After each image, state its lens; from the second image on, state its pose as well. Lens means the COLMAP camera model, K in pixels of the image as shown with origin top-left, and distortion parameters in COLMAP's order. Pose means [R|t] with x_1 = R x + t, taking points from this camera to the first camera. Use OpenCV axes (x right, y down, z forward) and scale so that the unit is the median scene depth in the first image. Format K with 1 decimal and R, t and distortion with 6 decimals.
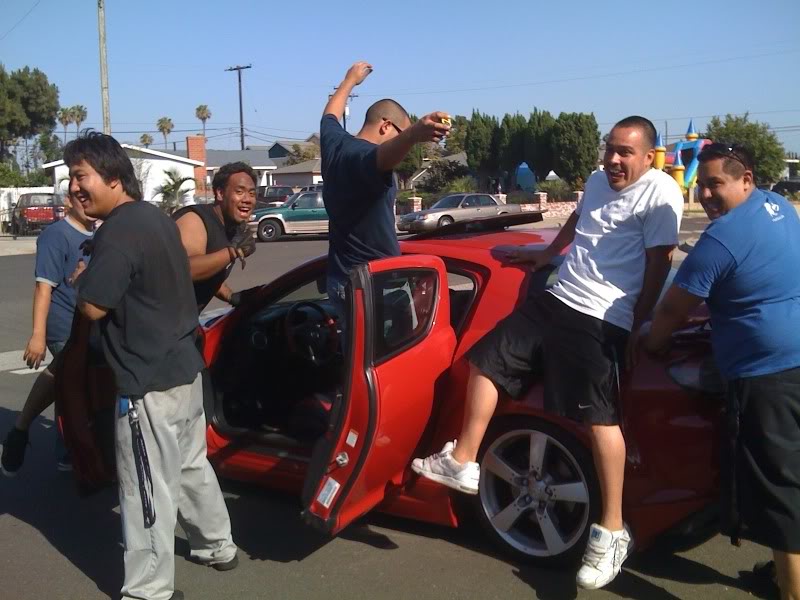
lens RADIAL K [[1048.3, 0, 400.1], [0, 1048.3, 301.2], [0, 0, 1]] dist [-0.024256, 0.000000]
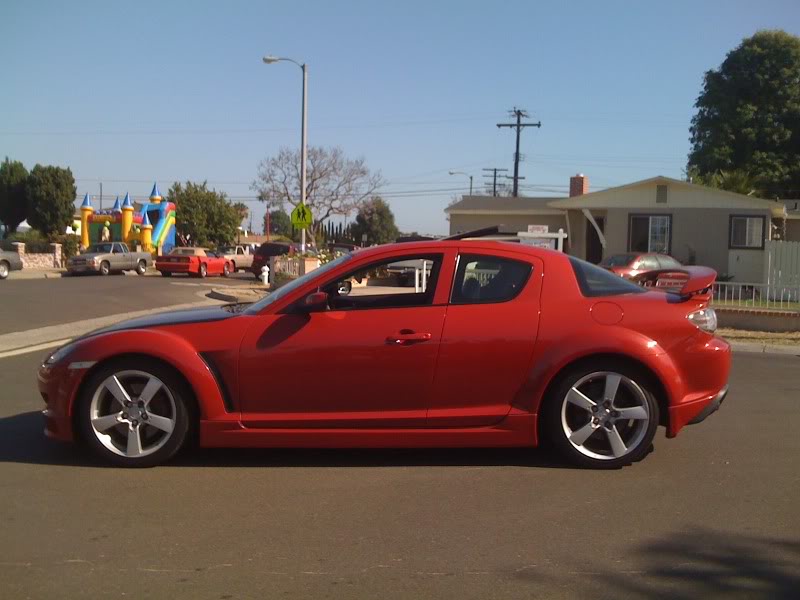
lens RADIAL K [[1048.3, 0, 399.9], [0, 1048.3, 299.6], [0, 0, 1]] dist [-0.024256, 0.000000]
pose [[0.789966, 0.024125, 0.612676, -0.181052], [0.021245, 0.997549, -0.066673, 0.022372], [-0.612783, 0.065685, 0.787517, 0.011392]]
